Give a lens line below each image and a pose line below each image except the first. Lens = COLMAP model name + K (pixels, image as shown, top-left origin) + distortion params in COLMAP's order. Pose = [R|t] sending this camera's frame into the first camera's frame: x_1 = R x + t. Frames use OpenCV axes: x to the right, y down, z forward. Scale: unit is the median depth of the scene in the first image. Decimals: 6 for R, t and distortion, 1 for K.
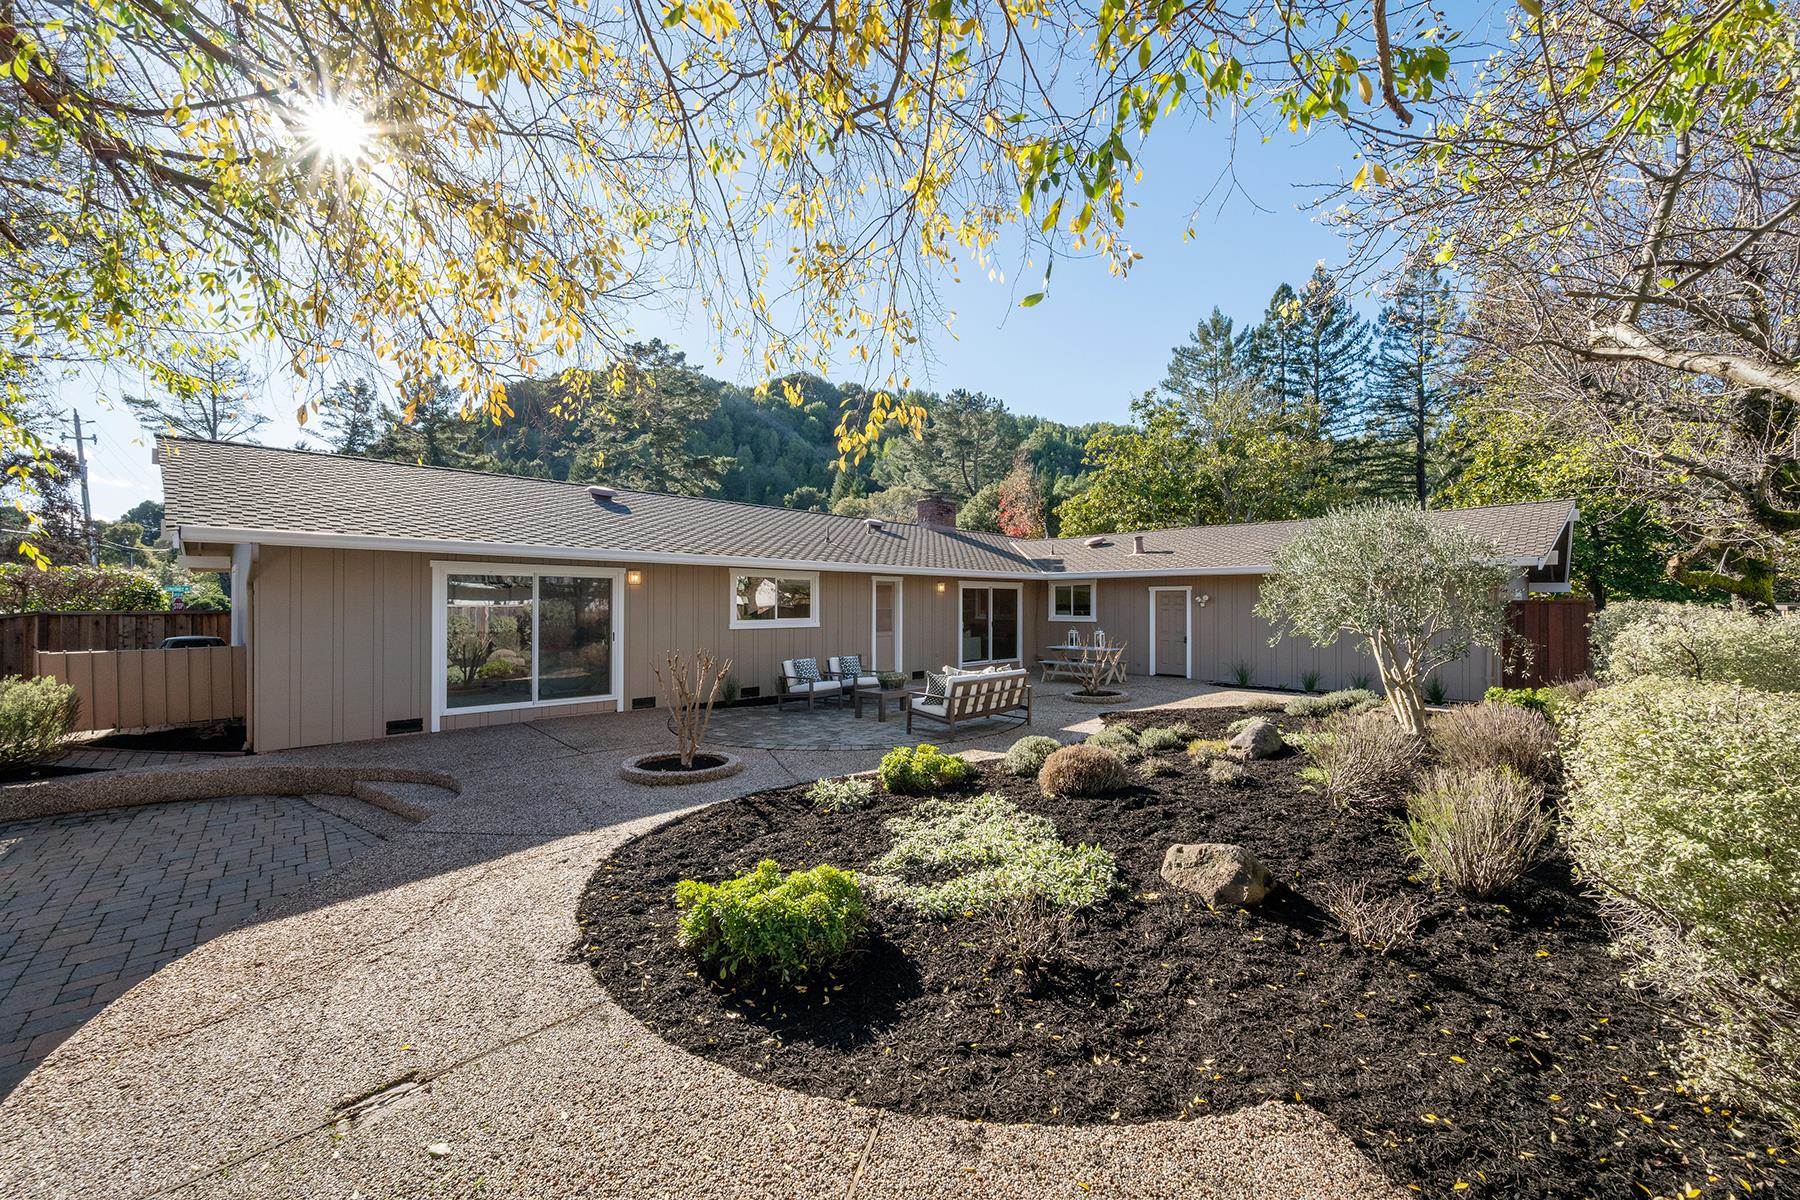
lens RADIAL K [[698.2, 0, 899.1], [0, 698.2, 606.6], [0, 0, 1]] dist [-0.002614, 0.000169]
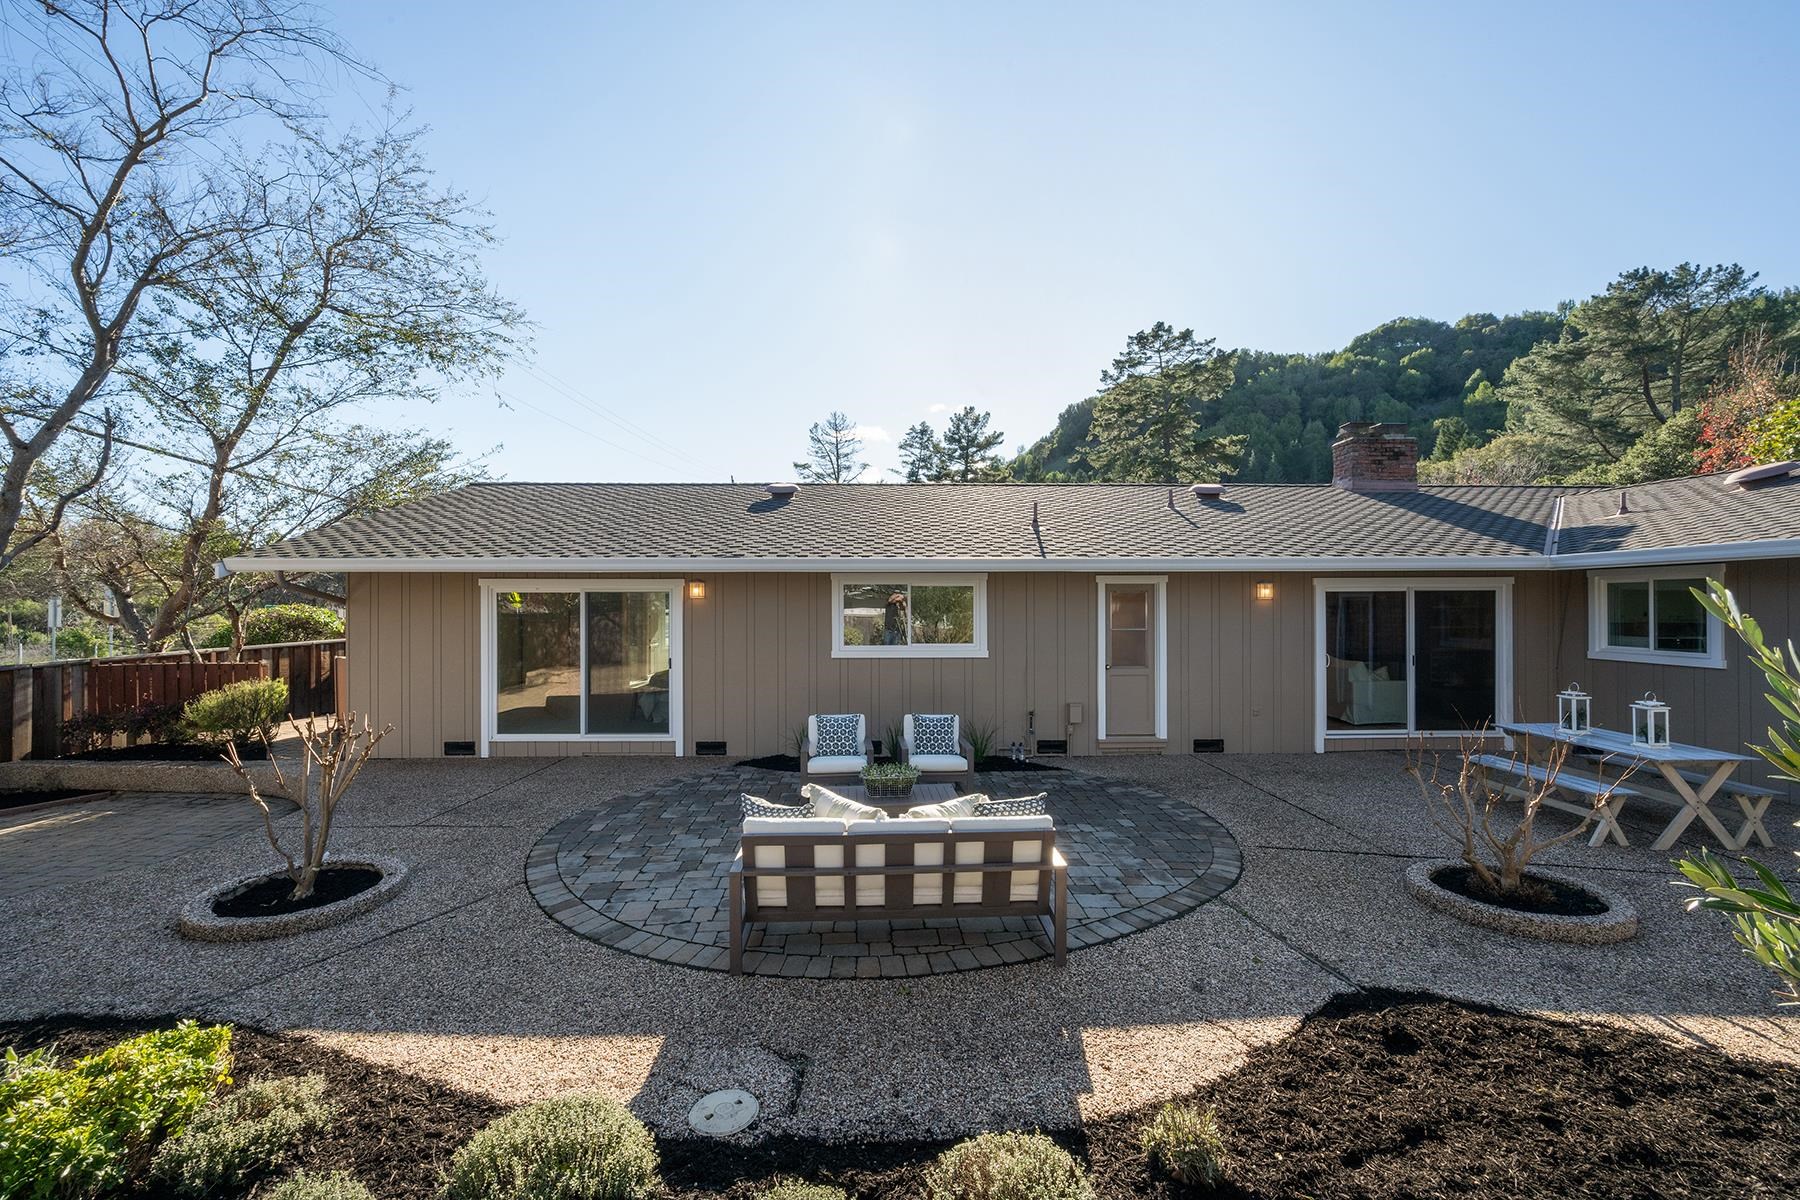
lens RADIAL K [[698.2, 0, 901.4], [0, 698.2, 597.4], [0, 0, 1]] dist [-0.002614, 0.000169]
pose [[0.719350, -0.008422, -0.694597, 0.228617], [0.000632, 0.999934, -0.011469, -0.016377], [0.694648, 0.007811, 0.719308, 0.385705]]
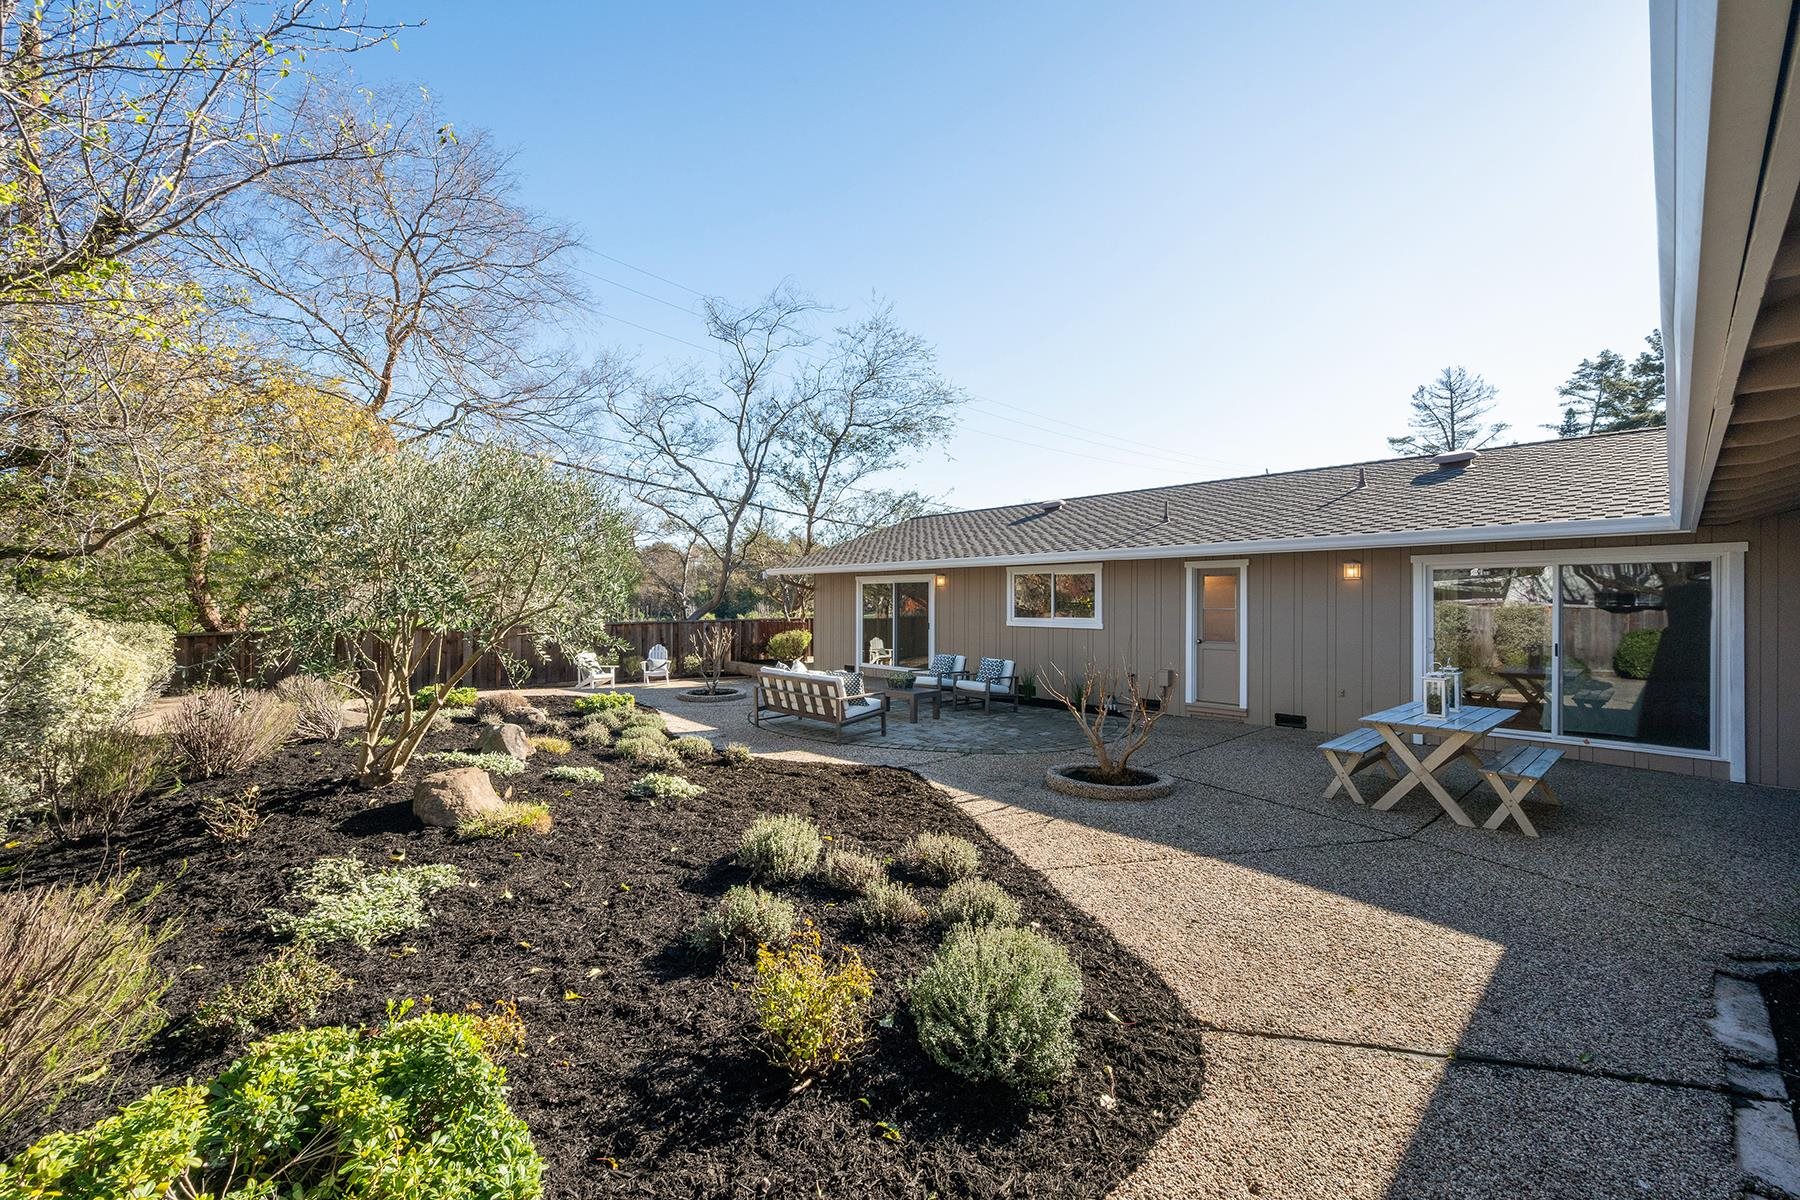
lens RADIAL K [[698.2, 0, 898.6], [0, 698.2, 601.3], [0, 0, 1]] dist [-0.002614, 0.000169]
pose [[-0.039459, -0.004387, -0.999212, 0.593119], [-0.010118, 0.999941, -0.003990, 0.001368], [0.999170, 0.009953, -0.039501, 0.643333]]
